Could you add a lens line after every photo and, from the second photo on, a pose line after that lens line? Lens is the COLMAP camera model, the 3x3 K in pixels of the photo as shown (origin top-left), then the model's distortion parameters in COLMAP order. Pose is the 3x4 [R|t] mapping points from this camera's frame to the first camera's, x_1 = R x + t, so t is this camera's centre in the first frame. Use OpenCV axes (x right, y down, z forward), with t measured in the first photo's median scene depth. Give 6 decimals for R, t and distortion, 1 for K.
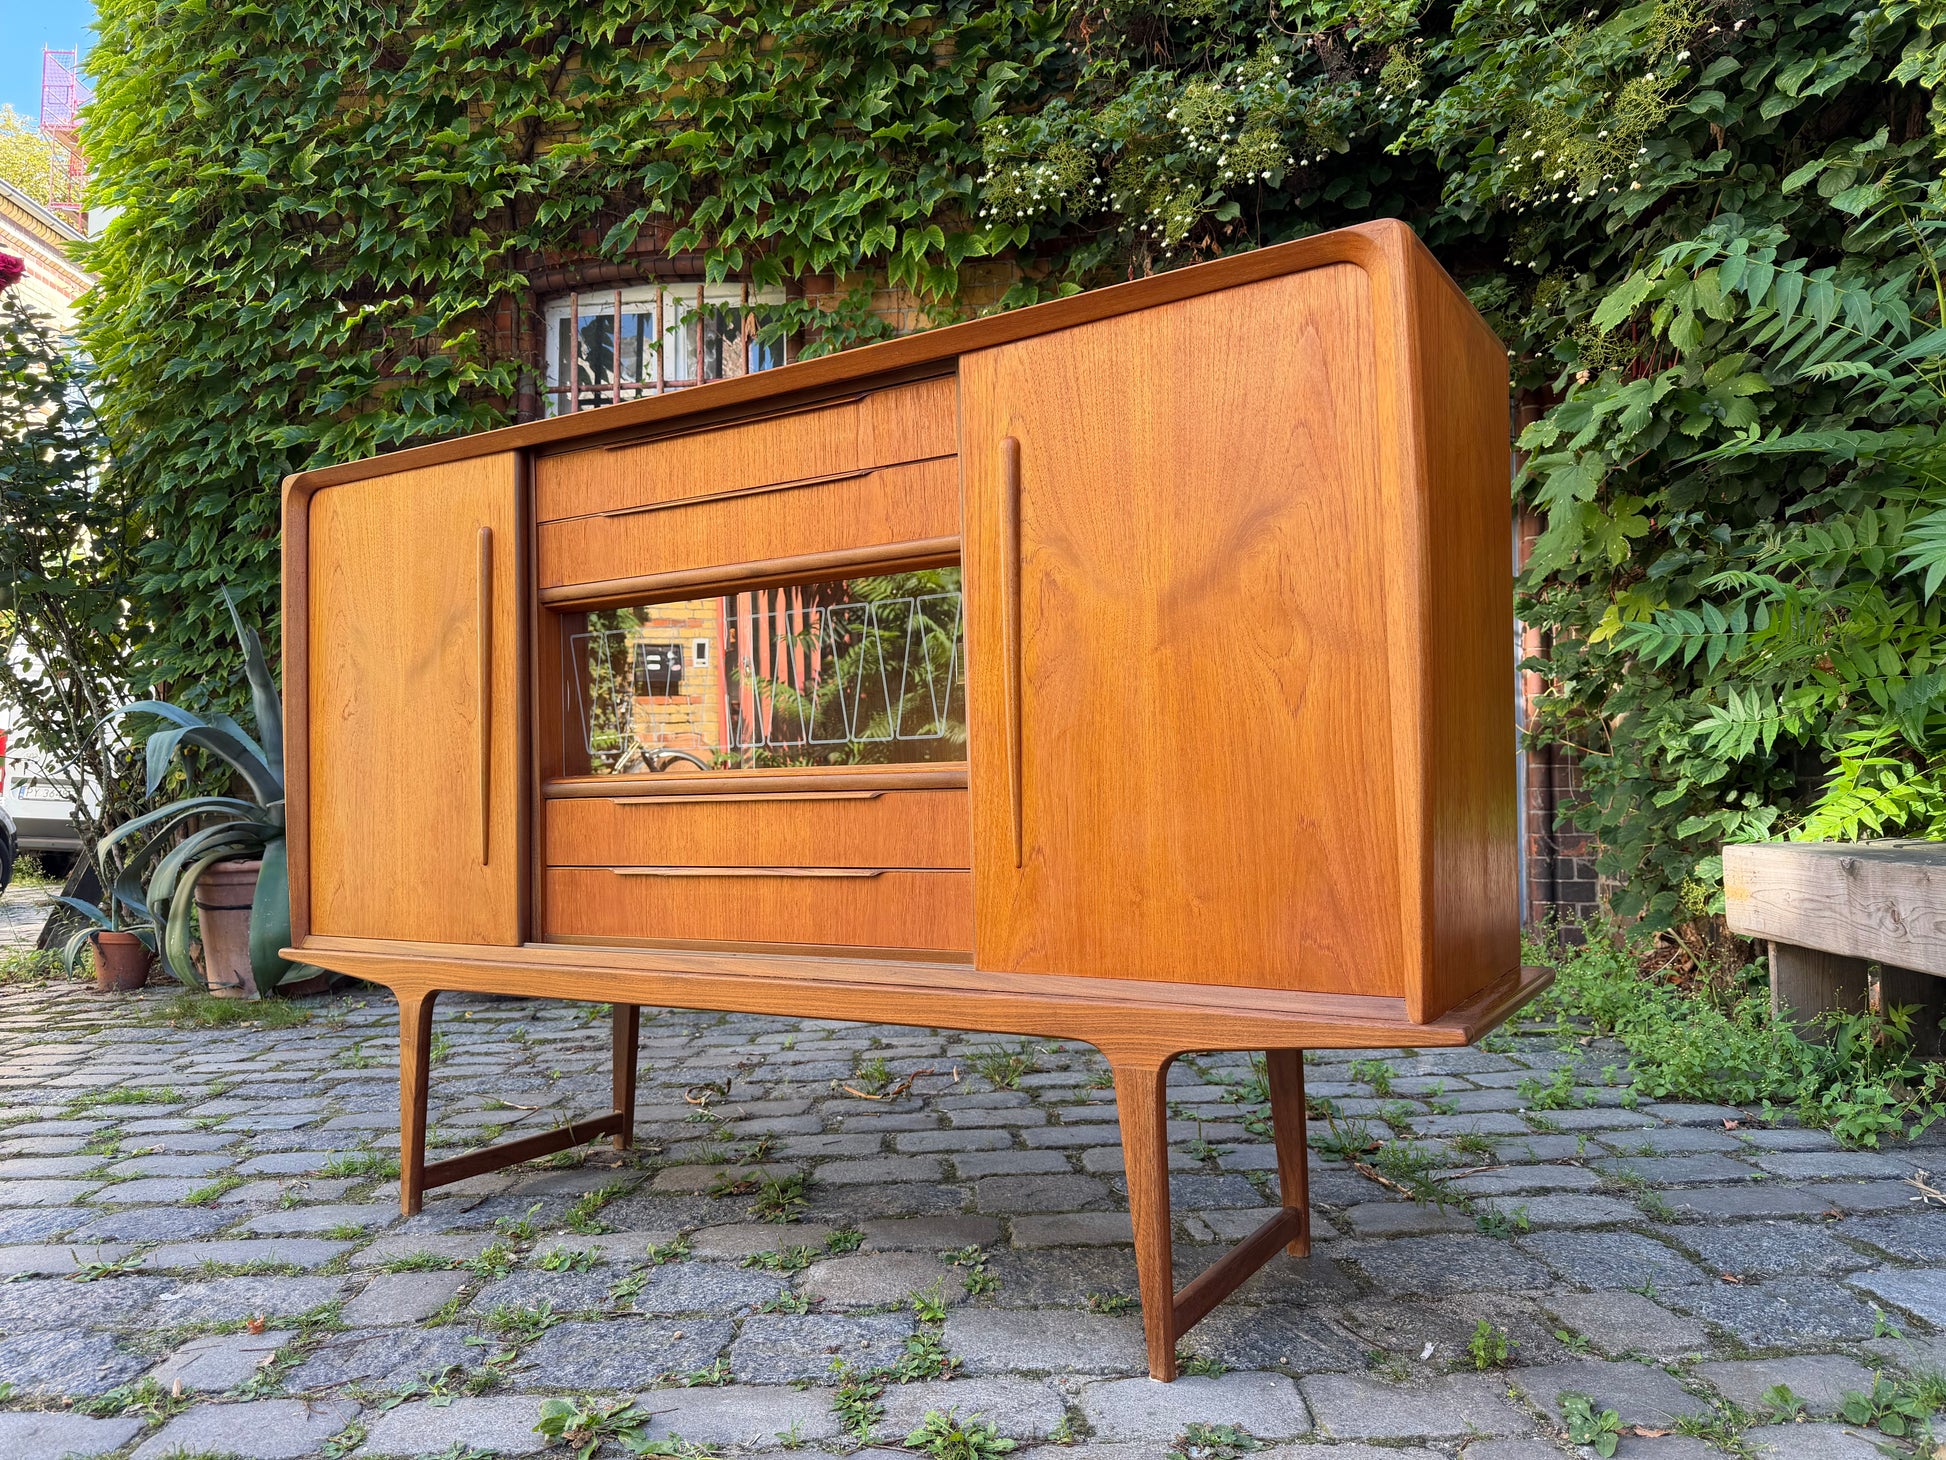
lens RADIAL K [[1388.8, 0, 969.4], [0, 1388.8, 750.7], [0, 0, 1]] dist [0.003532, -0.010192]
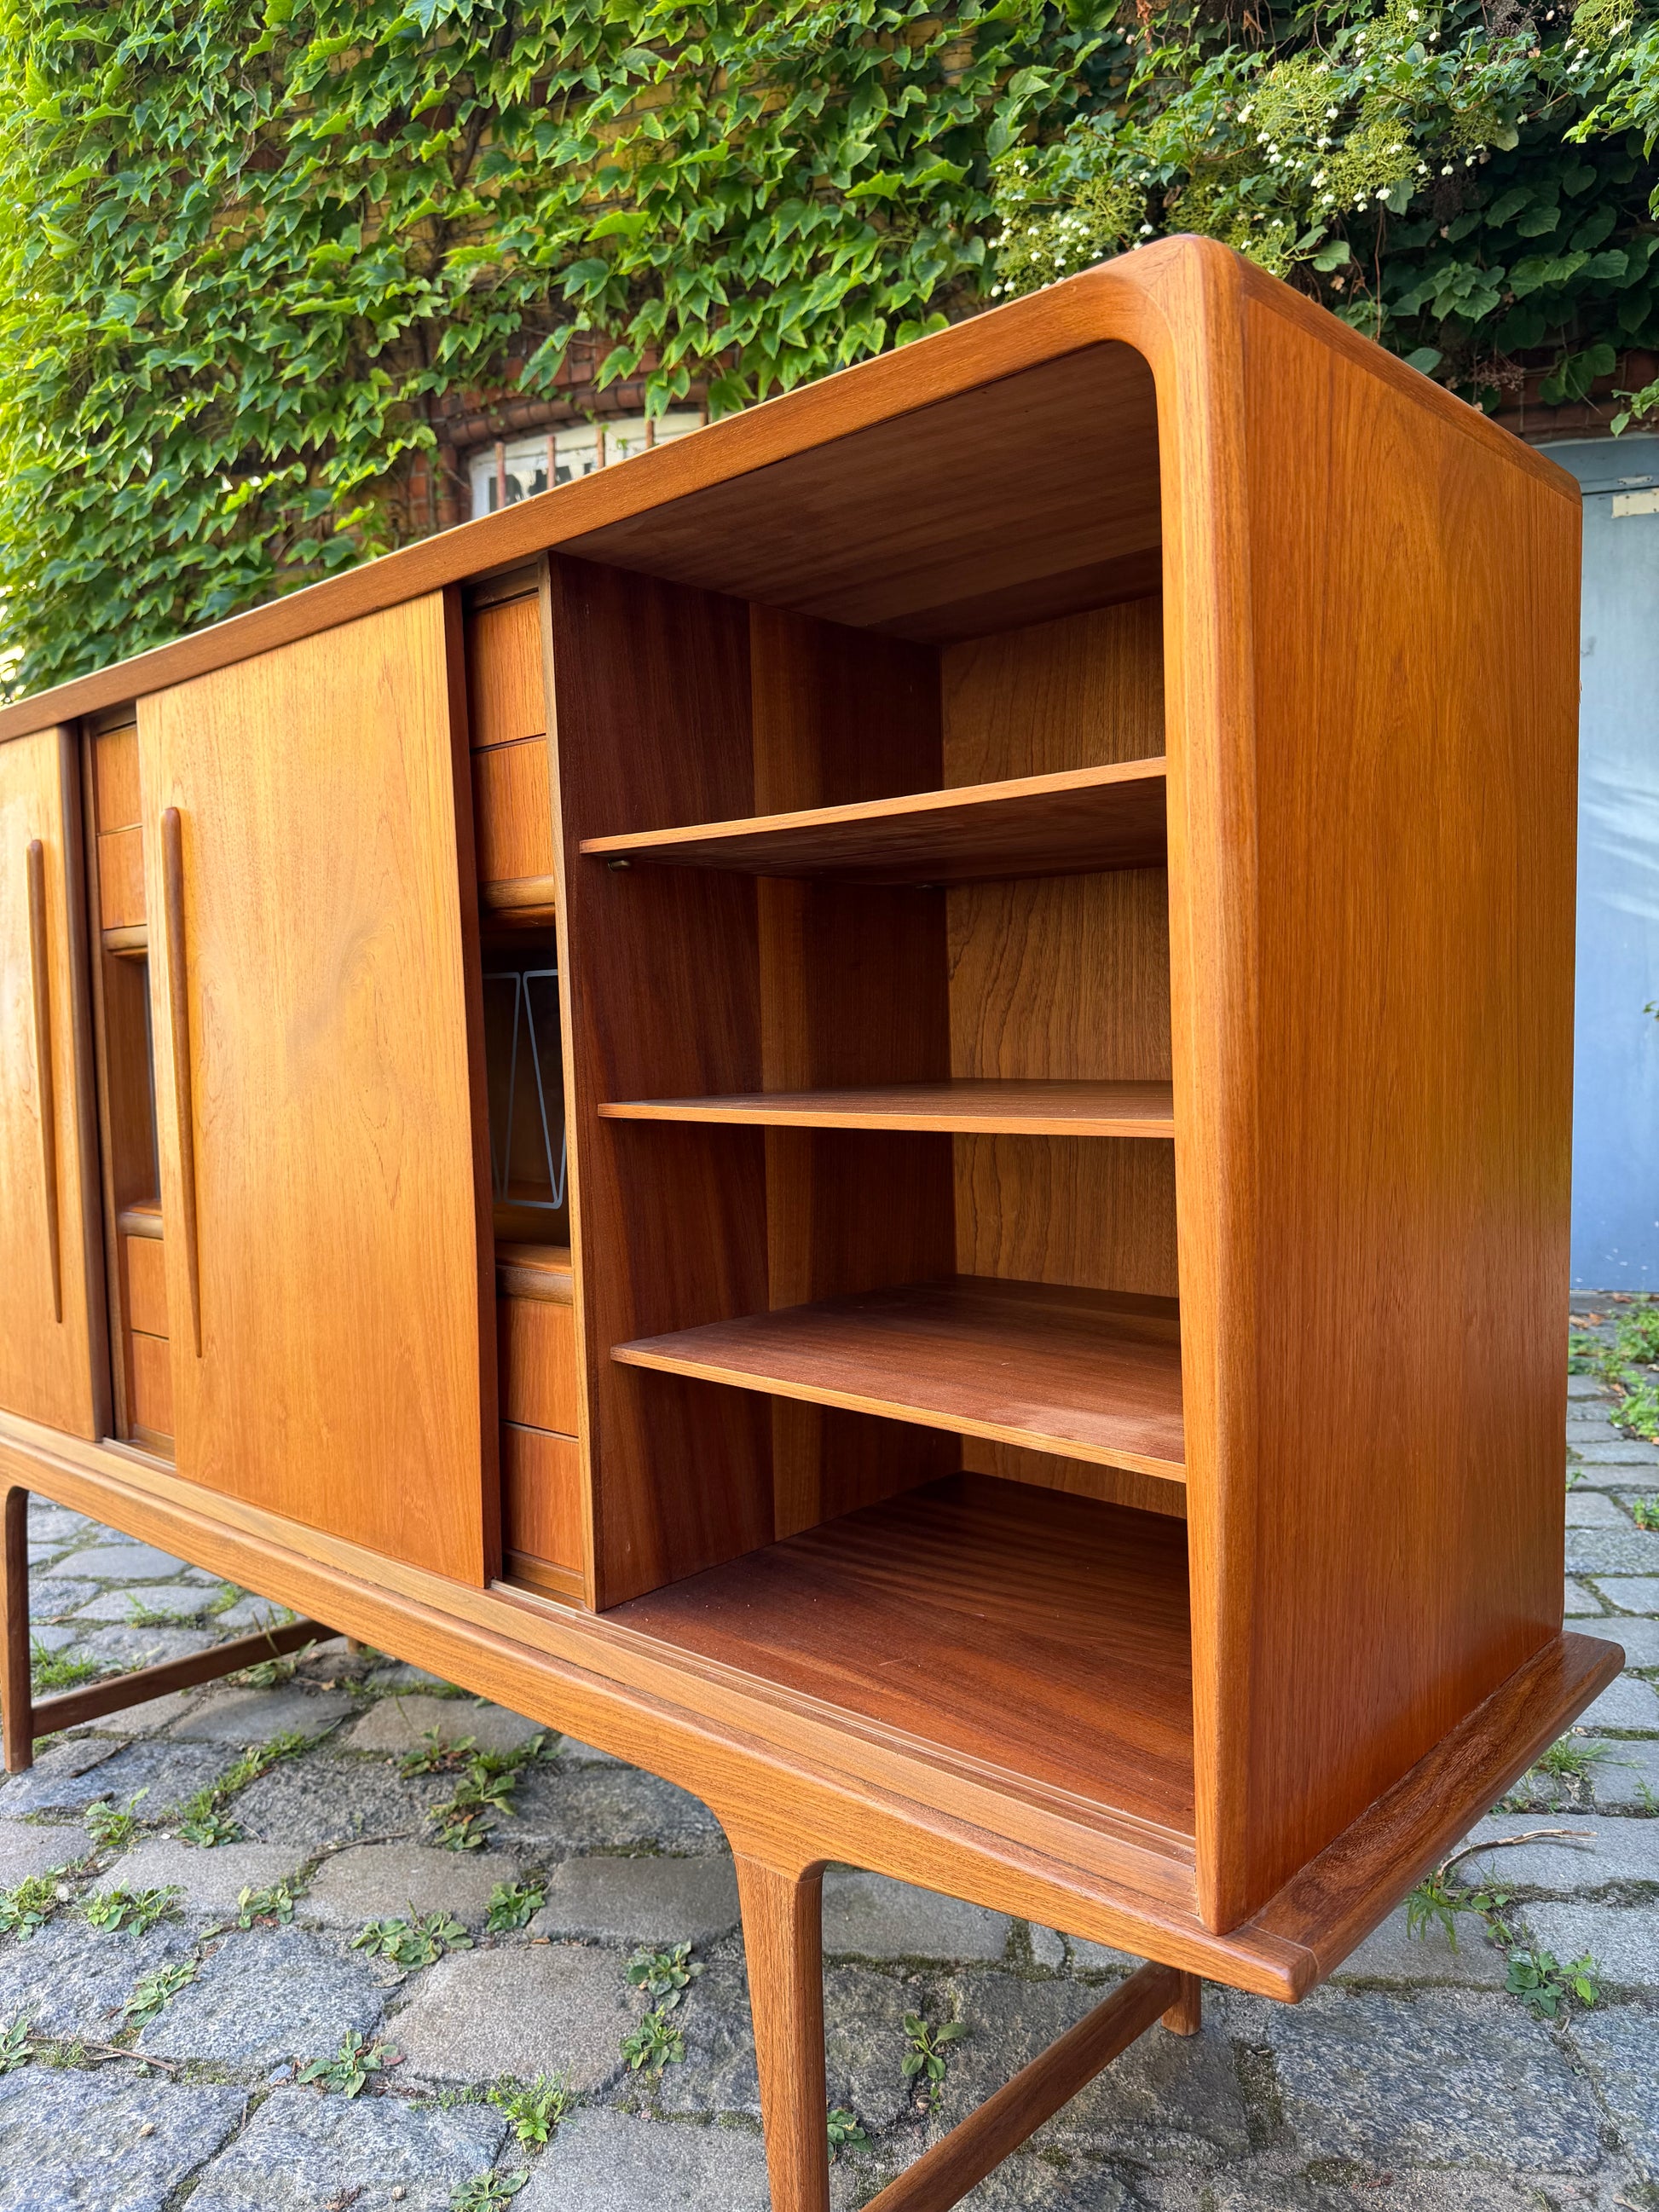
lens RADIAL K [[1593.6, 0, 823.5], [0, 1593.6, 1129.7], [0, 0, 1]] dist [-0.005875, -0.003752]
pose [[0.982290, 0.006642, -0.187247, 0.090748], [0.013928, 0.994018, 0.108324, -0.047812], [0.186846, -0.109014, 0.976322, 0.140106]]
